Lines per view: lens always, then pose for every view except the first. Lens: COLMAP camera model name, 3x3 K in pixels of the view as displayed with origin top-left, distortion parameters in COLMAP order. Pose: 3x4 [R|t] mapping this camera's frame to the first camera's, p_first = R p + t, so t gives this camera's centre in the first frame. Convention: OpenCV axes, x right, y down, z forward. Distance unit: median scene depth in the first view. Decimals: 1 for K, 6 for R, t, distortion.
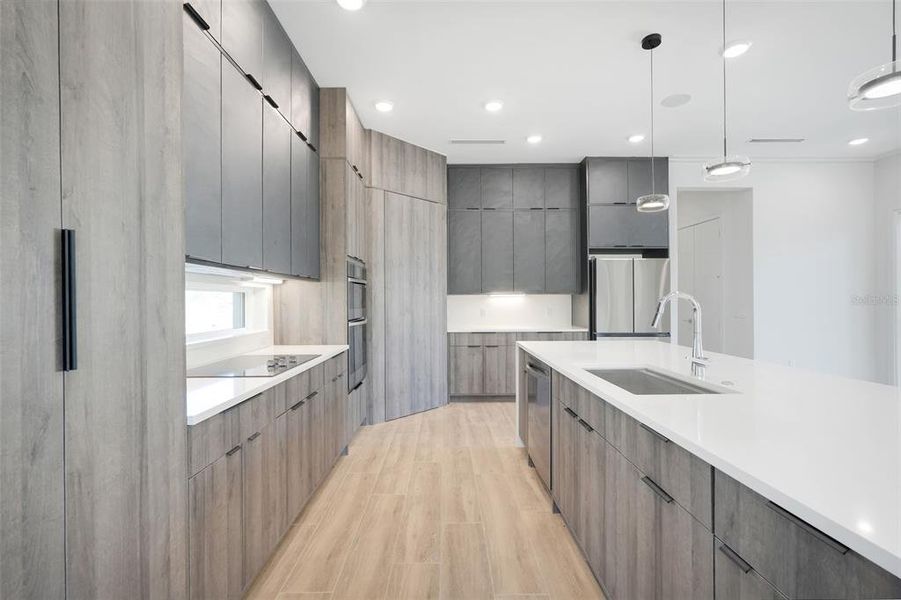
lens RADIAL K [[398.6, 0, 448.6], [0, 398.6, 298.8], [0, 0, 1]] dist [-0.008627, 0.002361]
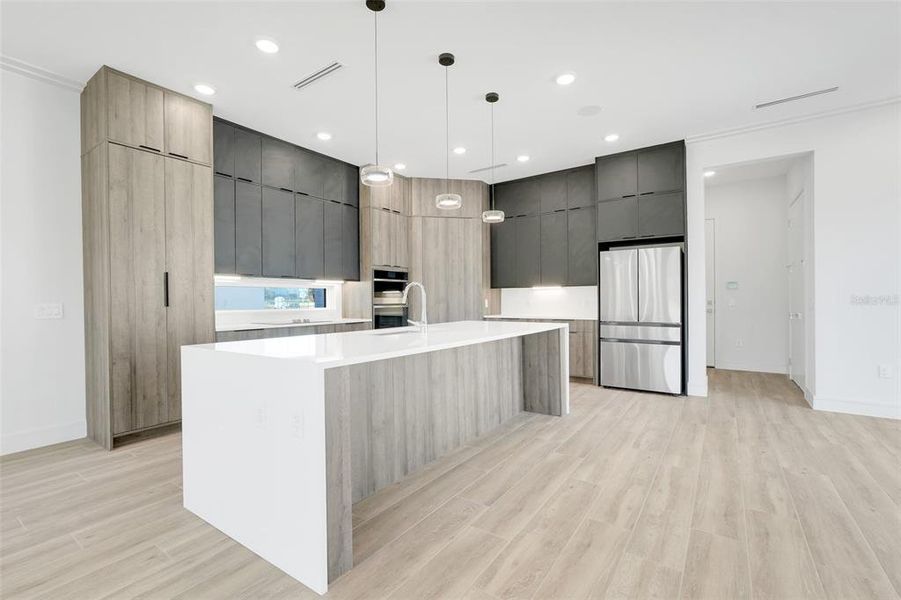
lens RADIAL K [[398.6, 0, 447.6], [0, 398.6, 300.9], [0, 0, 1]] dist [-0.008627, 0.002361]
pose [[0.816139, -0.003824, -0.577844, 0.727803], [0.008962, 0.999942, 0.006041, 0.024316], [0.577787, -0.010109, 0.816125, -0.128016]]
